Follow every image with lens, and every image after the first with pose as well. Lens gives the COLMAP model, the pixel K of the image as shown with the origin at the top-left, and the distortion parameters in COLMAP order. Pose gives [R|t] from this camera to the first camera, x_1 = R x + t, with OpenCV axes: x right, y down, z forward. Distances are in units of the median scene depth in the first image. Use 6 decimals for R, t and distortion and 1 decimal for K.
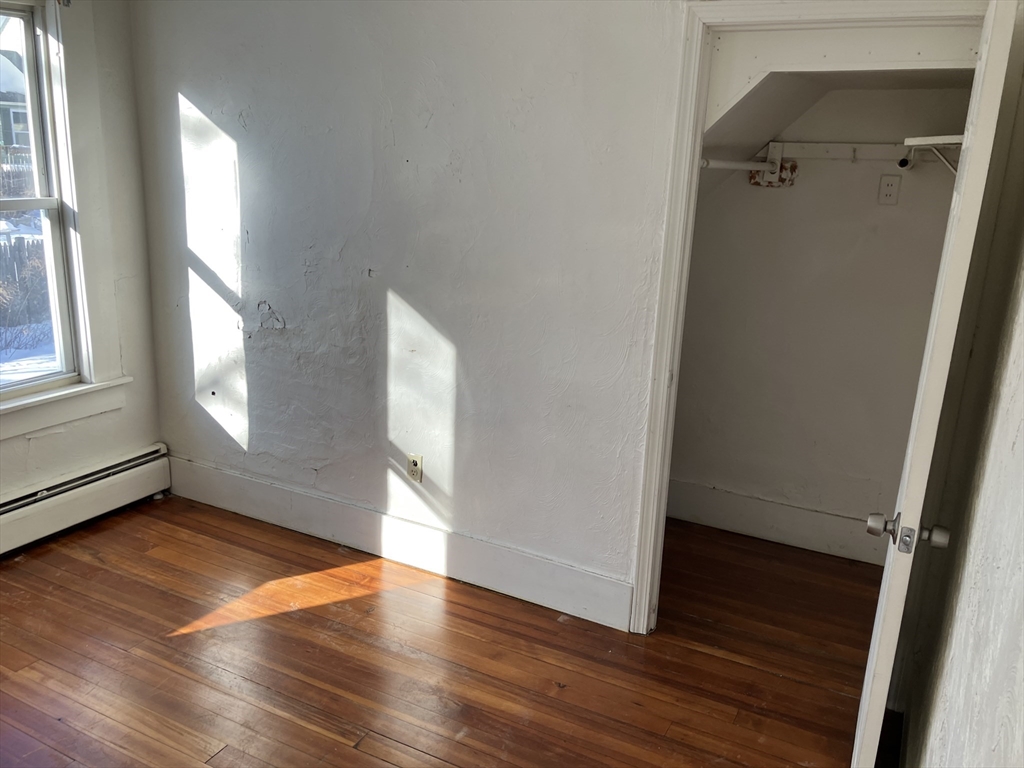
lens RADIAL K [[848.5, 0, 506.7], [0, 848.5, 391.0], [0, 0, 1]] dist [0.054288, -0.042398]
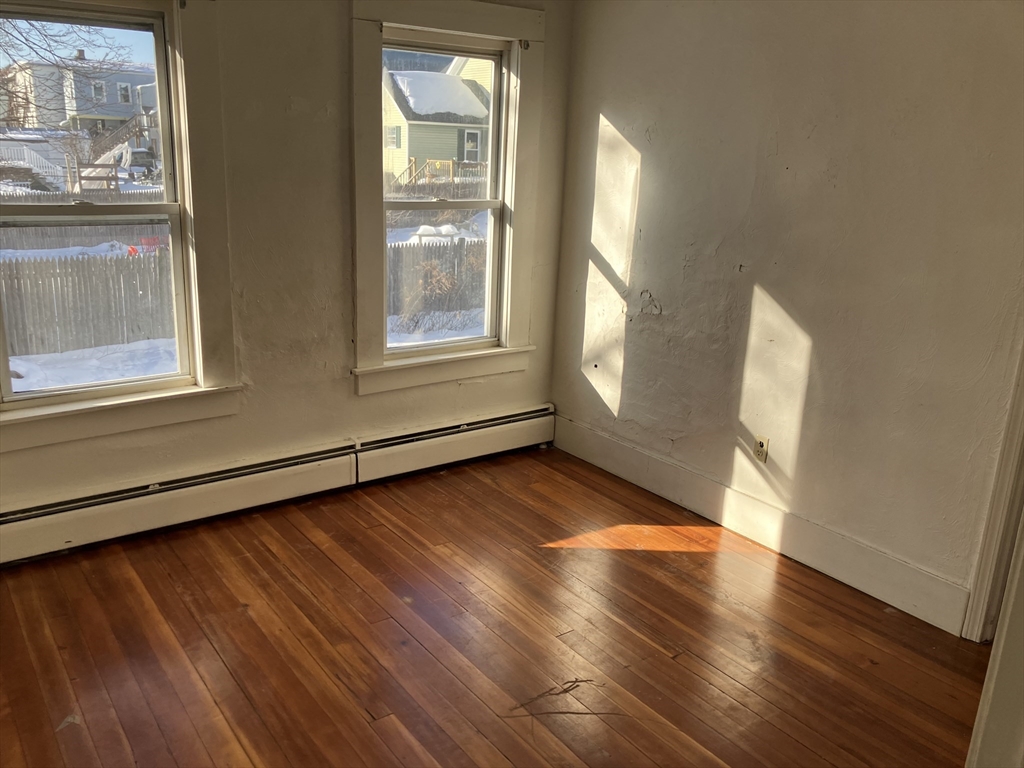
lens RADIAL K [[848.5, 0, 505.9], [0, 848.5, 390.6], [0, 0, 1]] dist [0.054288, -0.042398]
pose [[0.898157, 0.111866, -0.425205, 0.056217], [-0.117826, 0.992957, 0.012351, 0.042606], [0.423592, 0.039007, 0.905013, -0.135845]]
